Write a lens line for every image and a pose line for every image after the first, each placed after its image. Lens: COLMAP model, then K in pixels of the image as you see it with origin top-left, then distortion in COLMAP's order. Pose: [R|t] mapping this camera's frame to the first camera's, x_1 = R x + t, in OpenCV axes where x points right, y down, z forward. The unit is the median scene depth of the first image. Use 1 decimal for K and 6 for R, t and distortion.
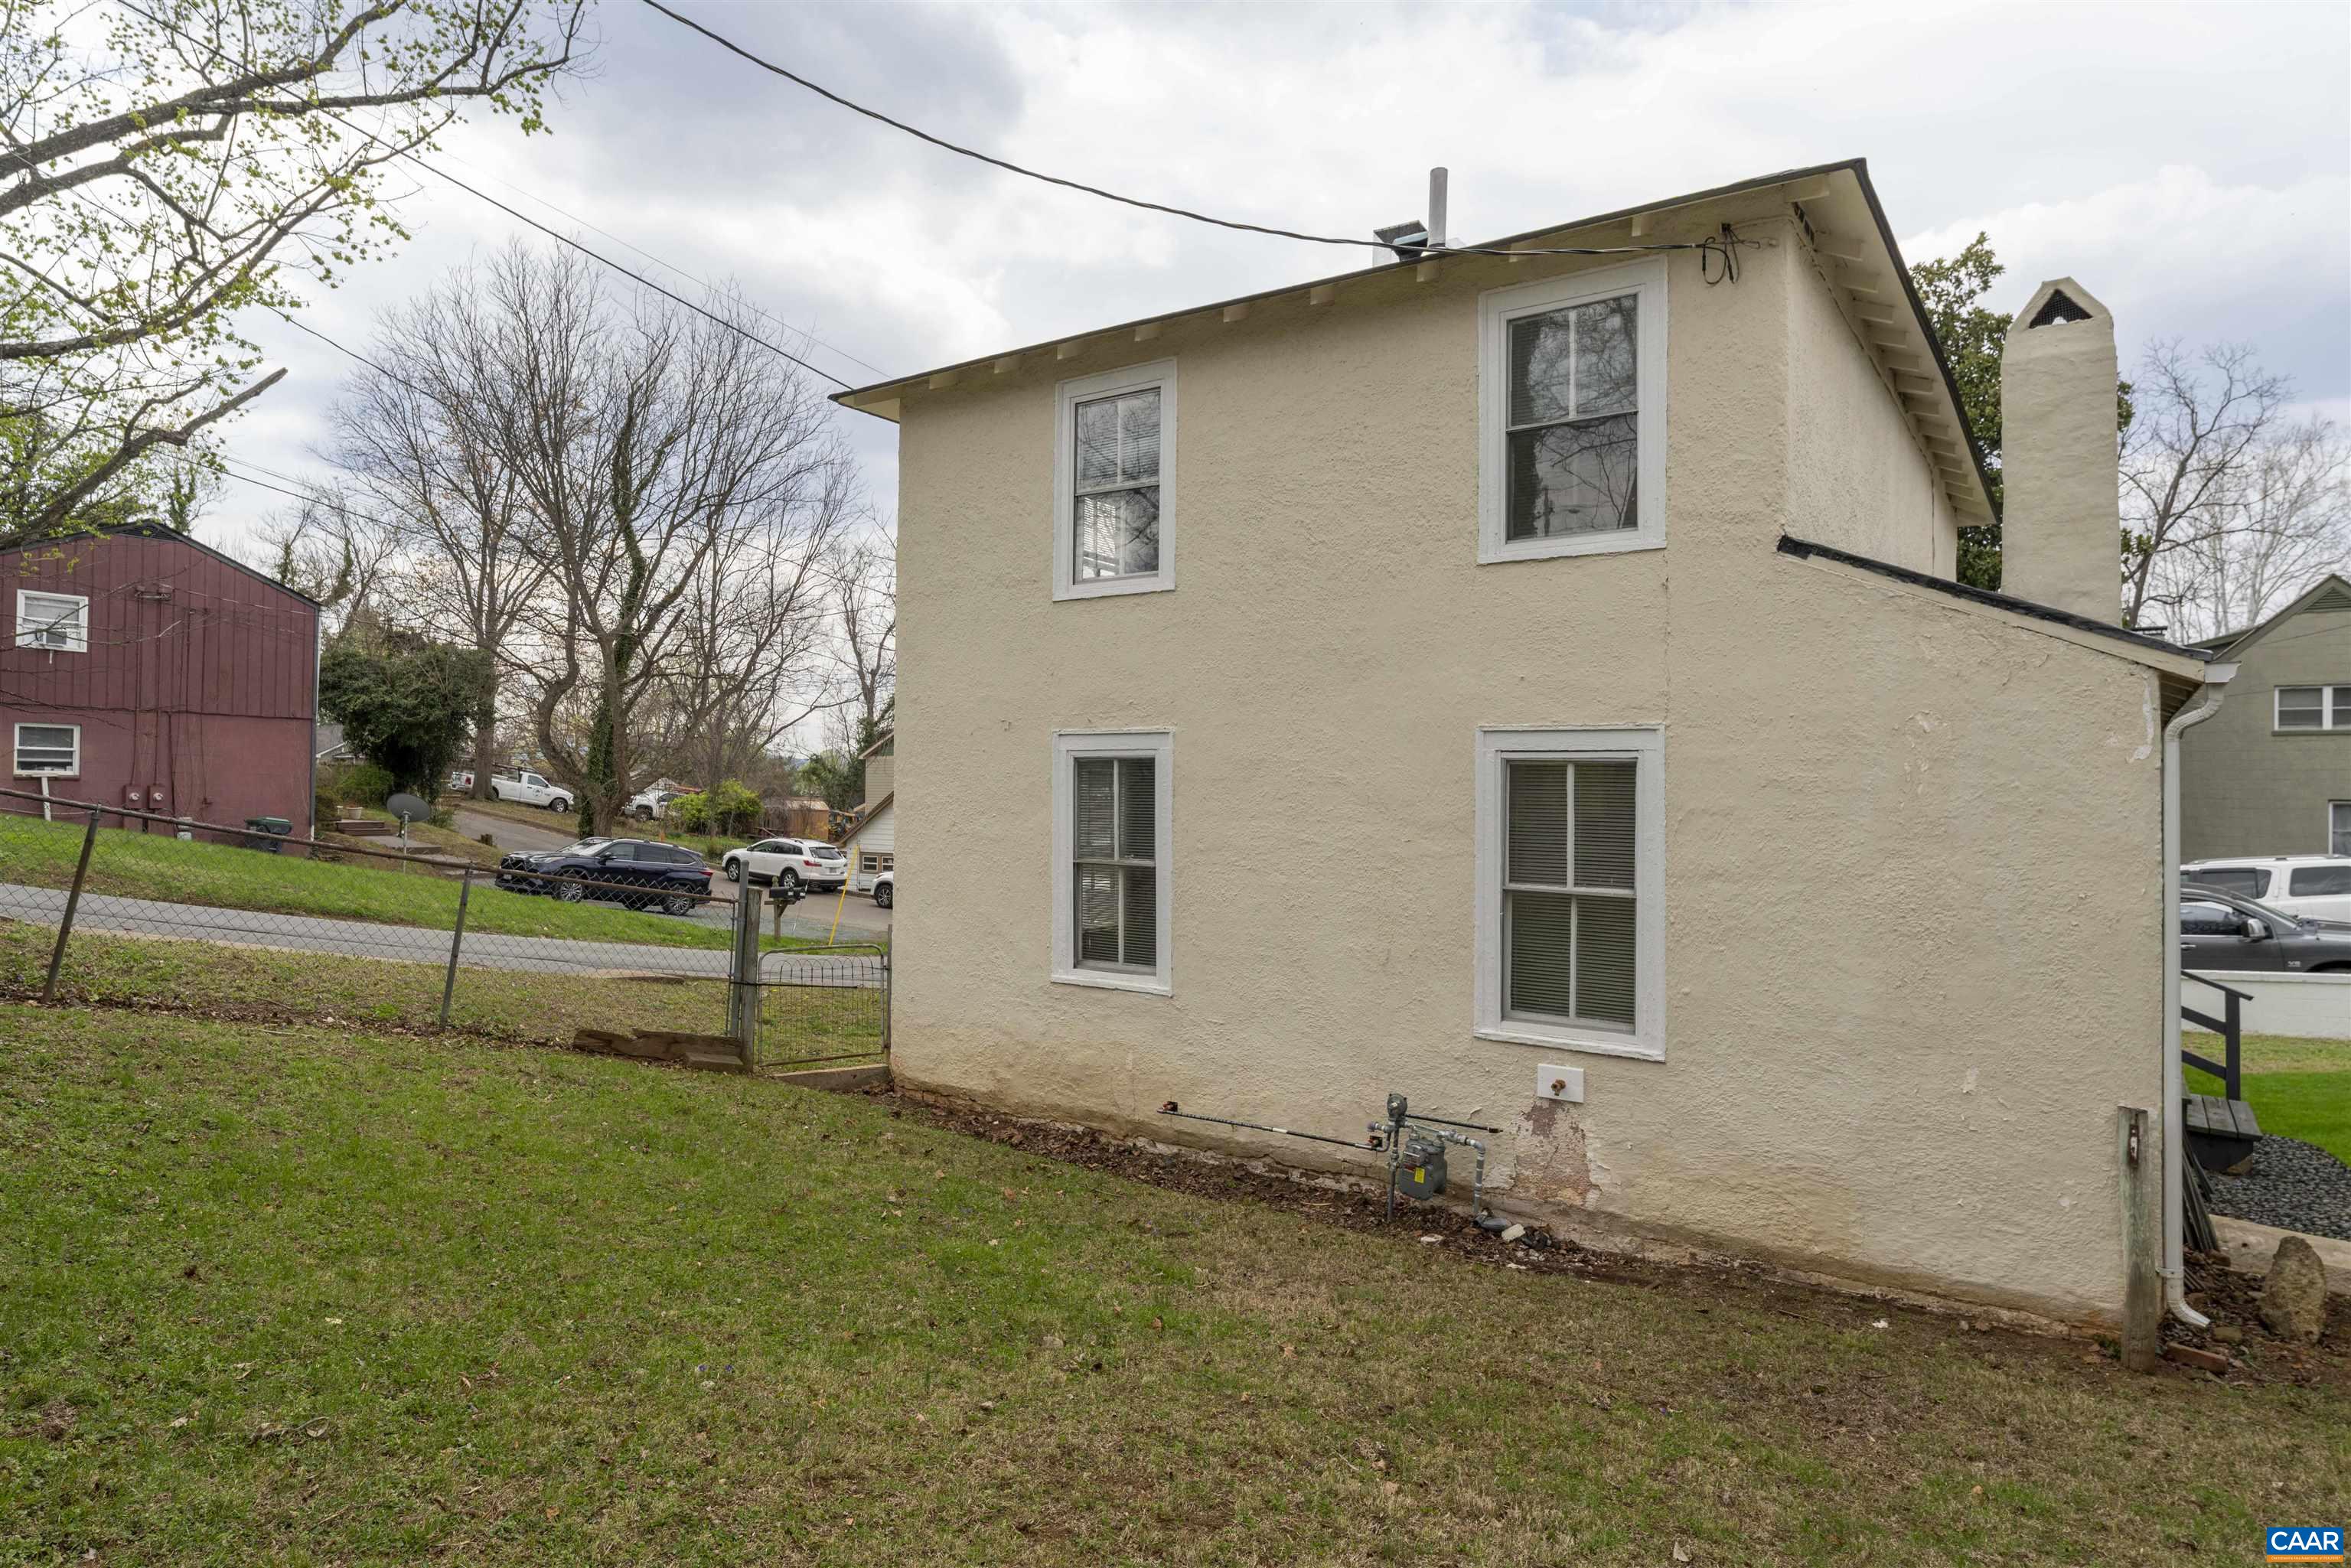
lens RADIAL K [[1281.8, 0, 1176.0], [0, 1281.8, 658.4], [0, 0, 1]] dist [-0.005537, -0.000588]
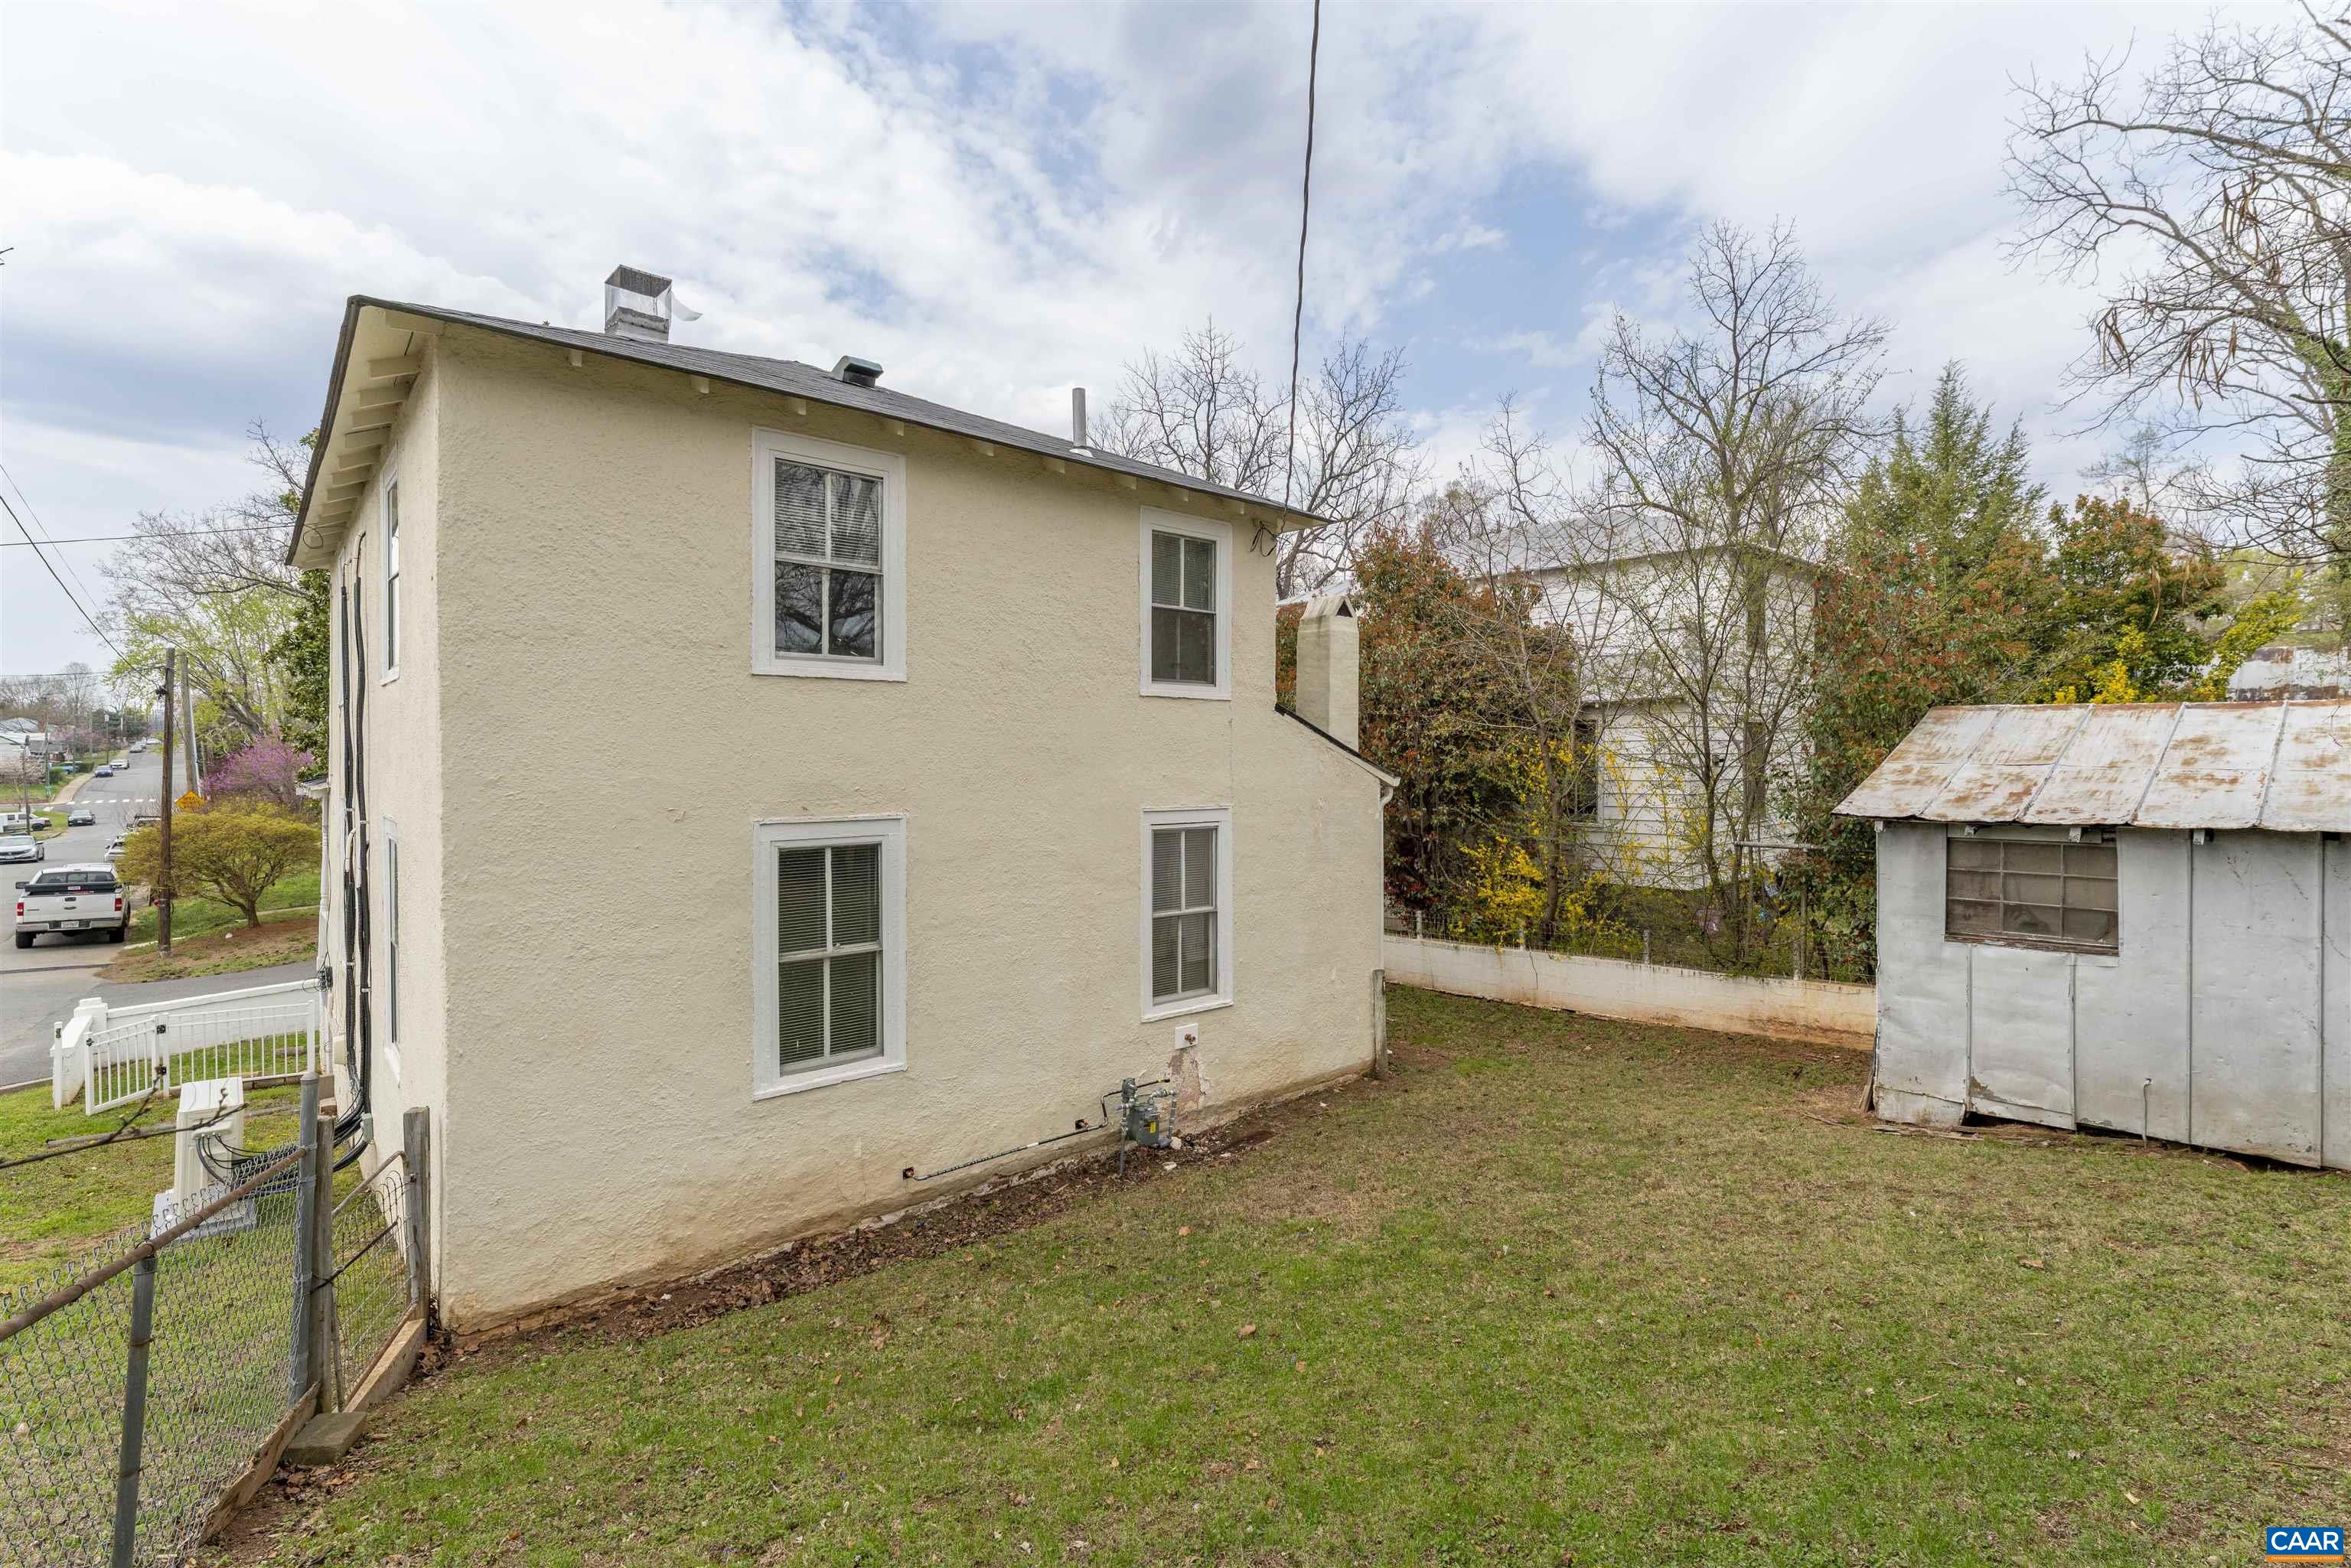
lens RADIAL K [[1082.0, 0, 1175.4], [0, 1082.0, 820.2], [0, 0, 1]] dist [0.003143, 0.000253]
pose [[0.252639, -0.009666, 0.967512, -0.834197], [-0.026027, 0.999520, 0.016782, 0.040420], [-0.967211, -0.029421, 0.252266, 0.588838]]
